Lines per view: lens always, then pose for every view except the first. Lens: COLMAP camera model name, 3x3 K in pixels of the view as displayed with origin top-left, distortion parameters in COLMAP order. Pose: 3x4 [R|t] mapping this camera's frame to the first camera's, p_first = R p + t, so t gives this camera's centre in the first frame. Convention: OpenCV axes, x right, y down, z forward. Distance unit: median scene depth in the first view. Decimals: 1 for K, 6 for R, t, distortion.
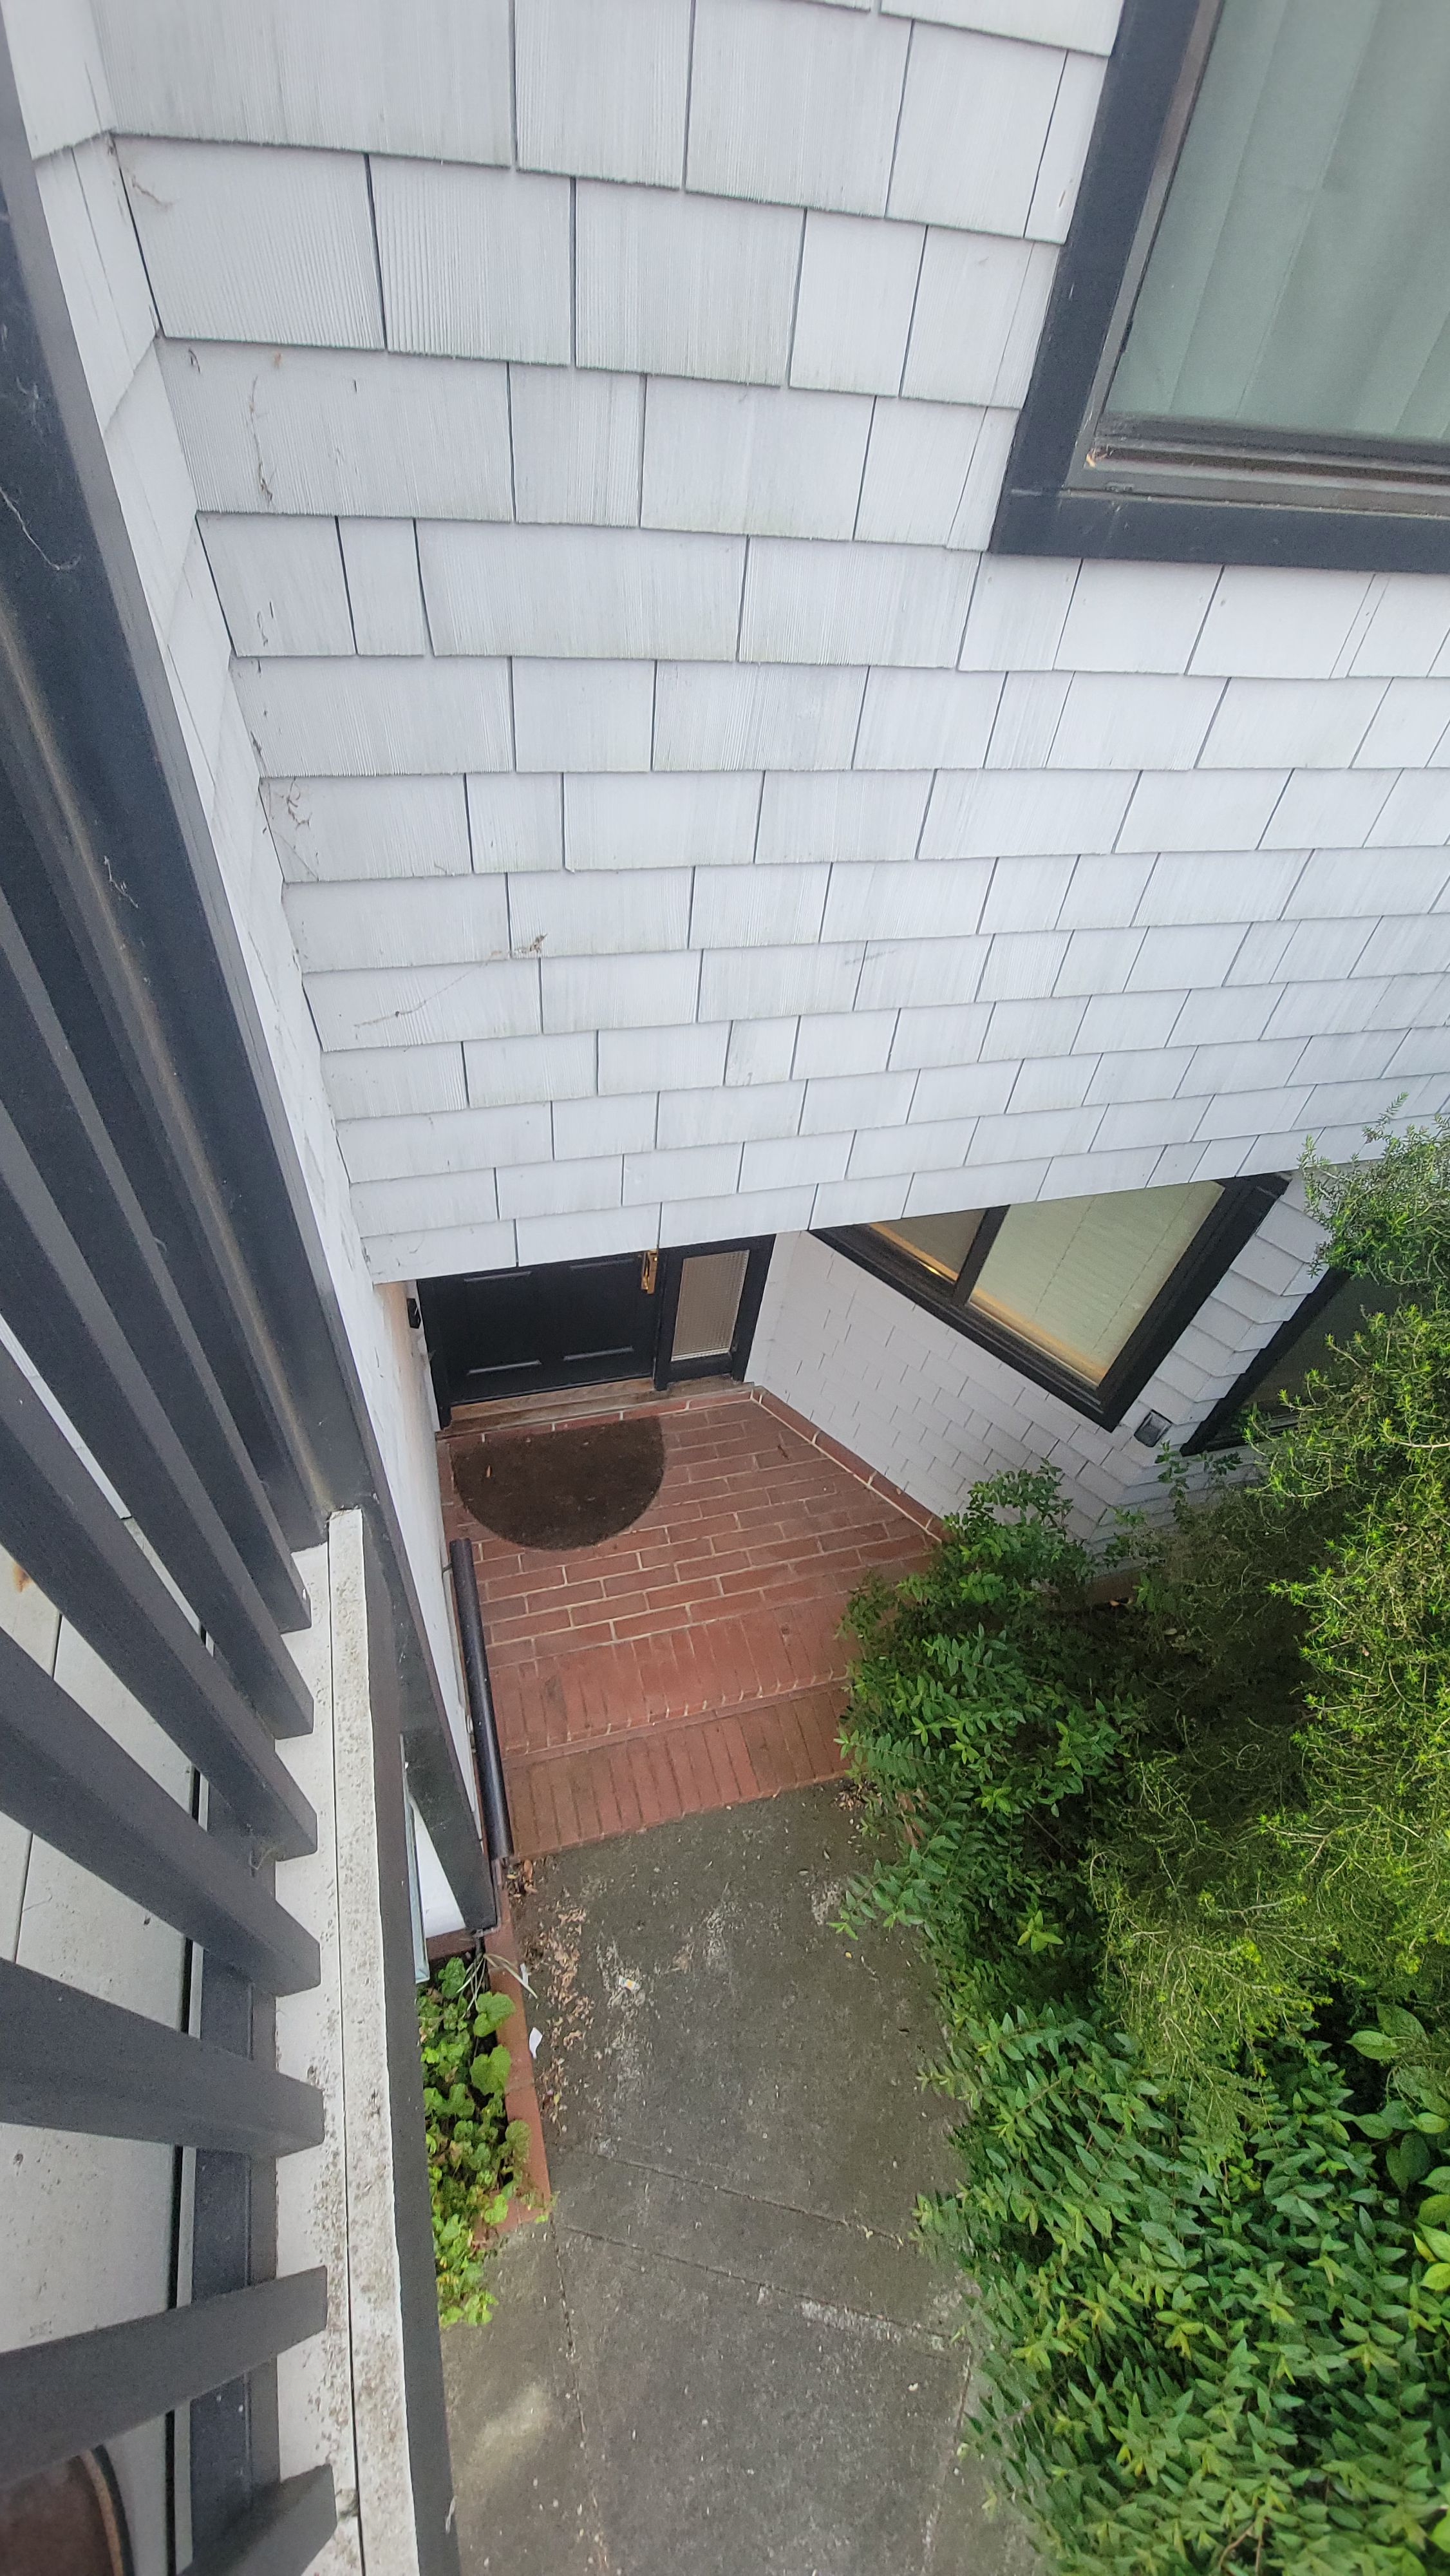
lens RADIAL K [[1041.2, 0, 717.3], [0, 1041.2, 1297.2], [0, 0, 1]] dist [0.004532, -0.004217]
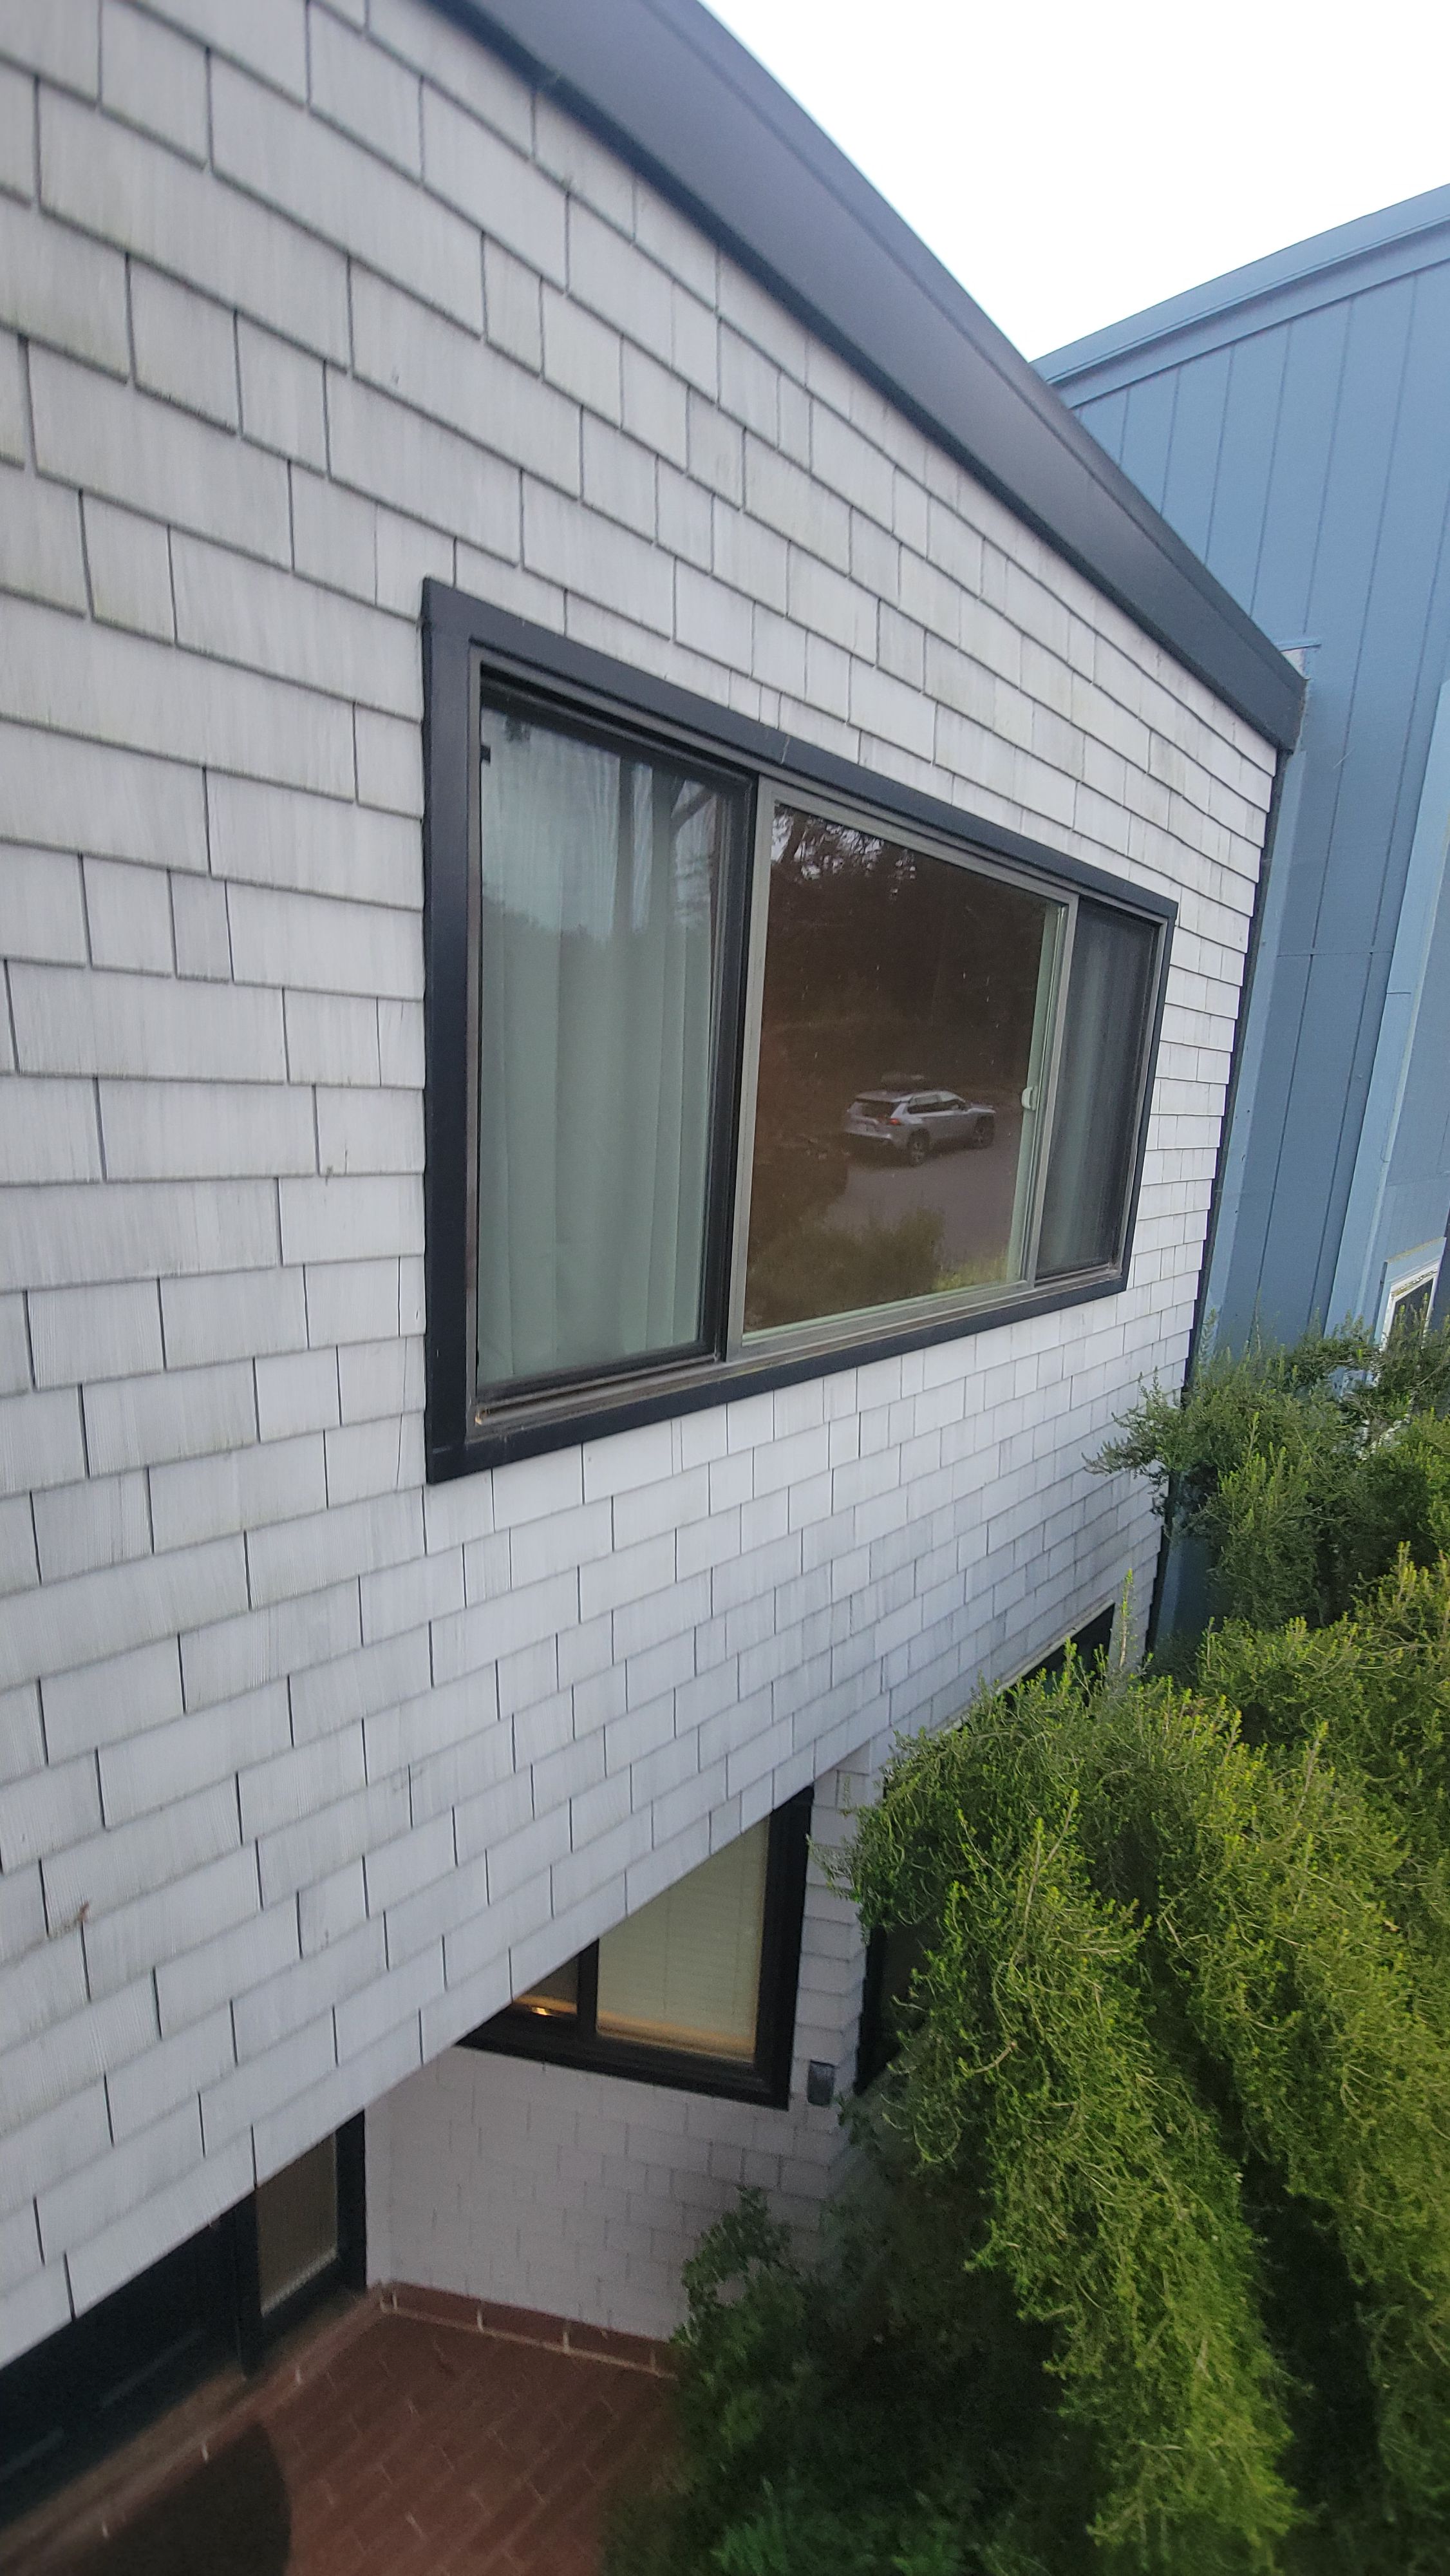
lens RADIAL K [[1041.2, 0, 703.8], [0, 1041.2, 1305.0], [0, 0, 1]] dist [0.004532, -0.004217]
pose [[0.851978, -0.169928, 0.495236, -0.048420], [0.422541, 0.781701, -0.458697, -0.069390], [-0.309181, 0.600057, 0.737793, -0.186890]]
